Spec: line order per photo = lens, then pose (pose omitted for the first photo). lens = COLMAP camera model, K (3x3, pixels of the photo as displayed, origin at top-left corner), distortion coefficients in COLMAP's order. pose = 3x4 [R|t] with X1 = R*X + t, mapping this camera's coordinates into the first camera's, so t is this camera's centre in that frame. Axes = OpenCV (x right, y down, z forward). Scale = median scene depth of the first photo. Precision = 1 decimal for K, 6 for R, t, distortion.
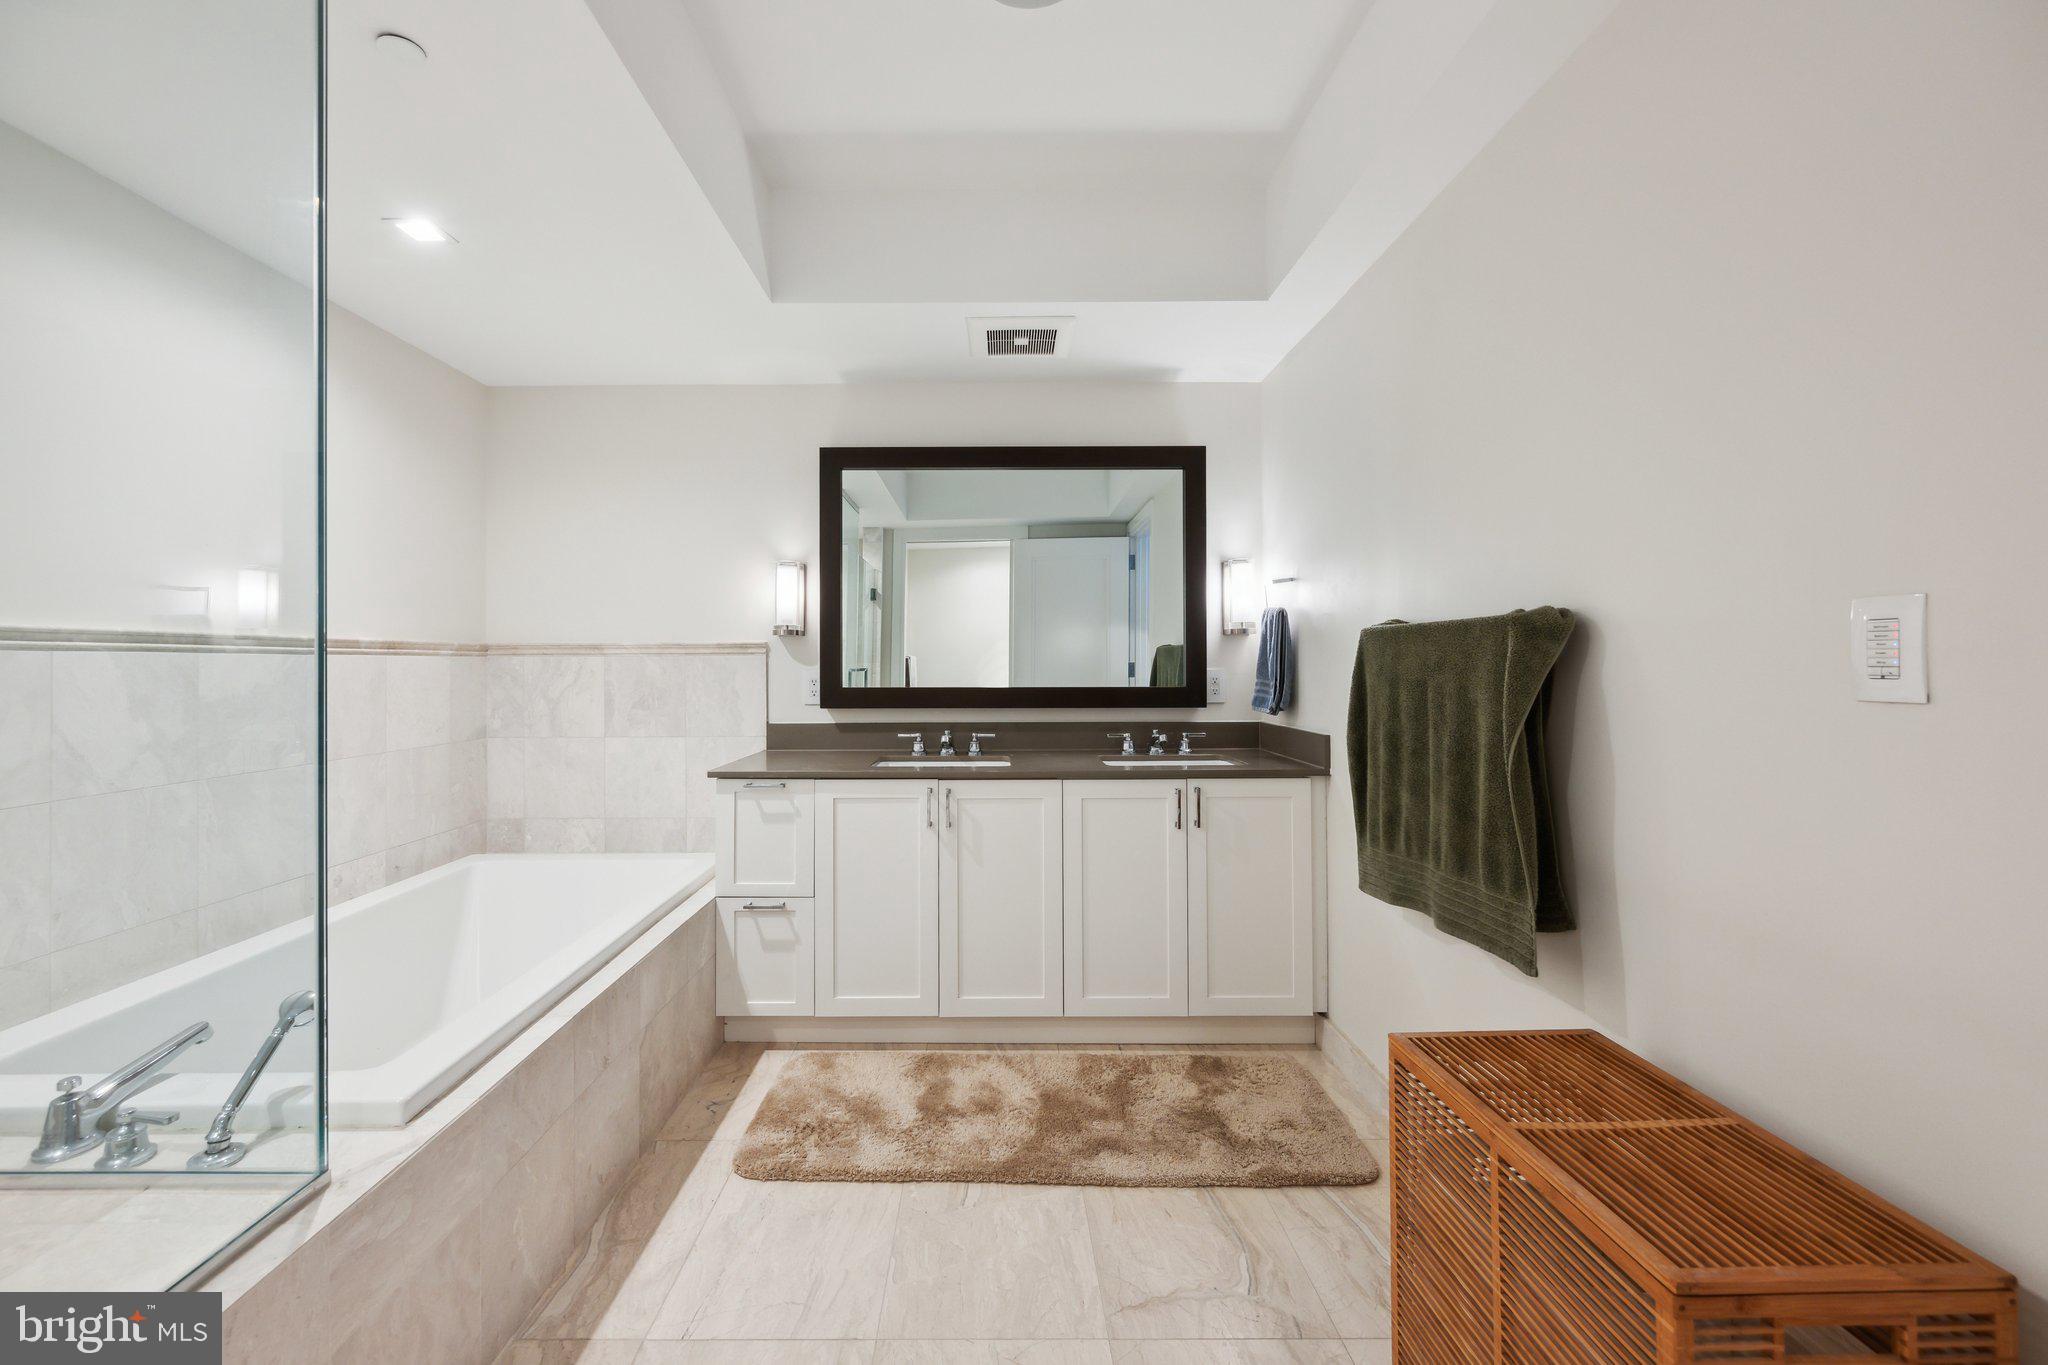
lens RADIAL K [[823.8, 0, 950.2], [0, 823.8, 652.8], [0, 0, 1]] dist [-0.002816, -0.000285]
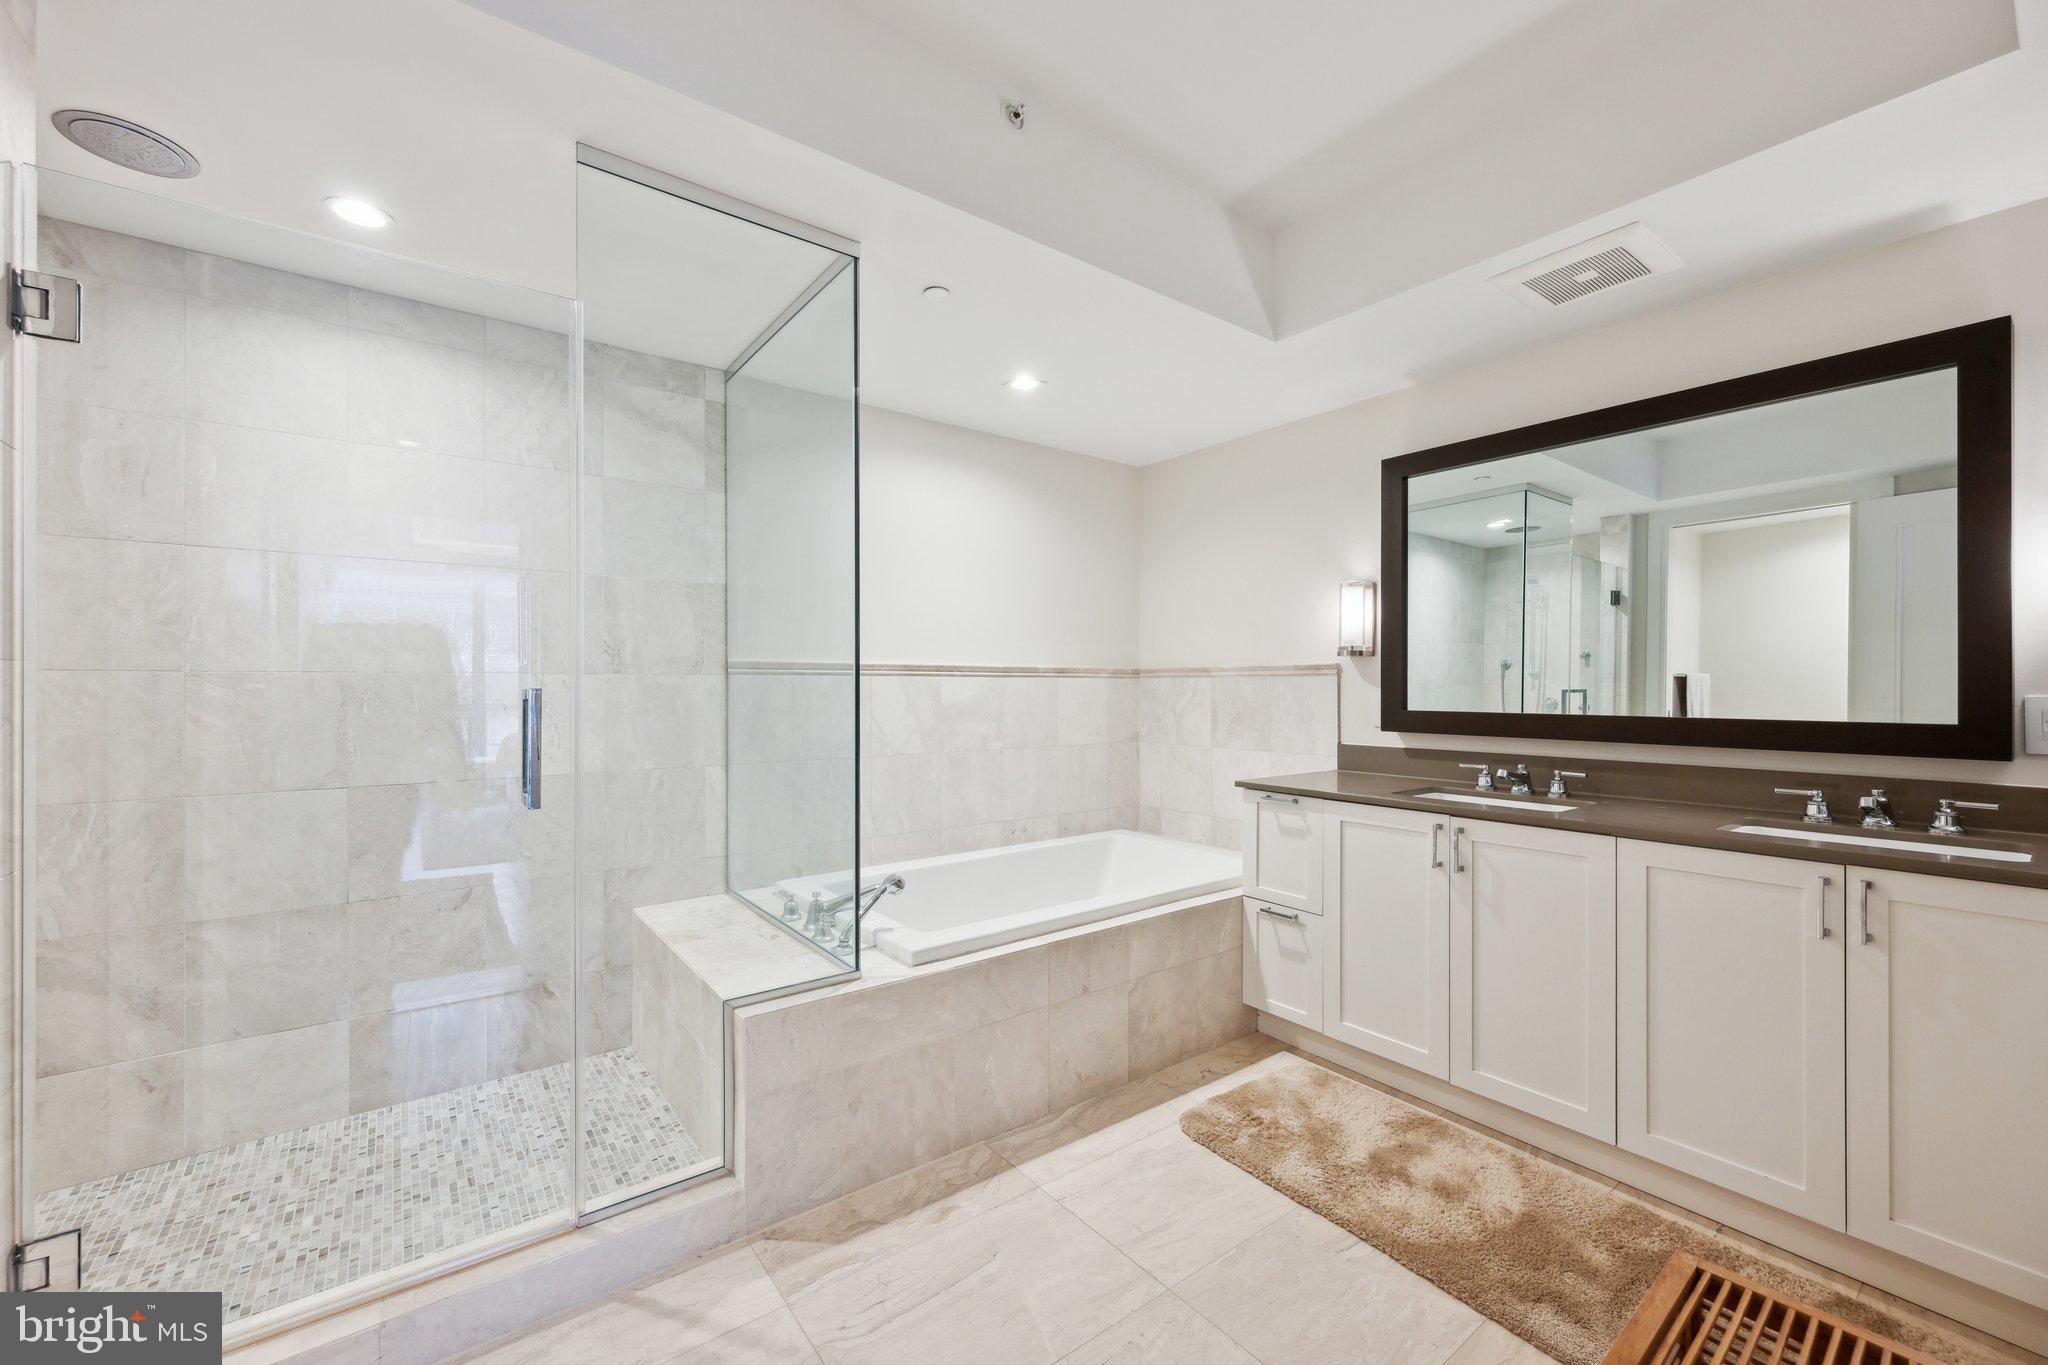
lens RADIAL K [[807.5, 0, 1019.4], [0, 807.5, 675.9], [0, 0, 1]] dist [-0.002344, 0.000029]
pose [[0.607199, -0.005326, -0.794532, 0.393785], [0.008146, 0.999967, -0.000477, -0.000072], [0.794508, -0.006183, 0.607222, 0.105222]]
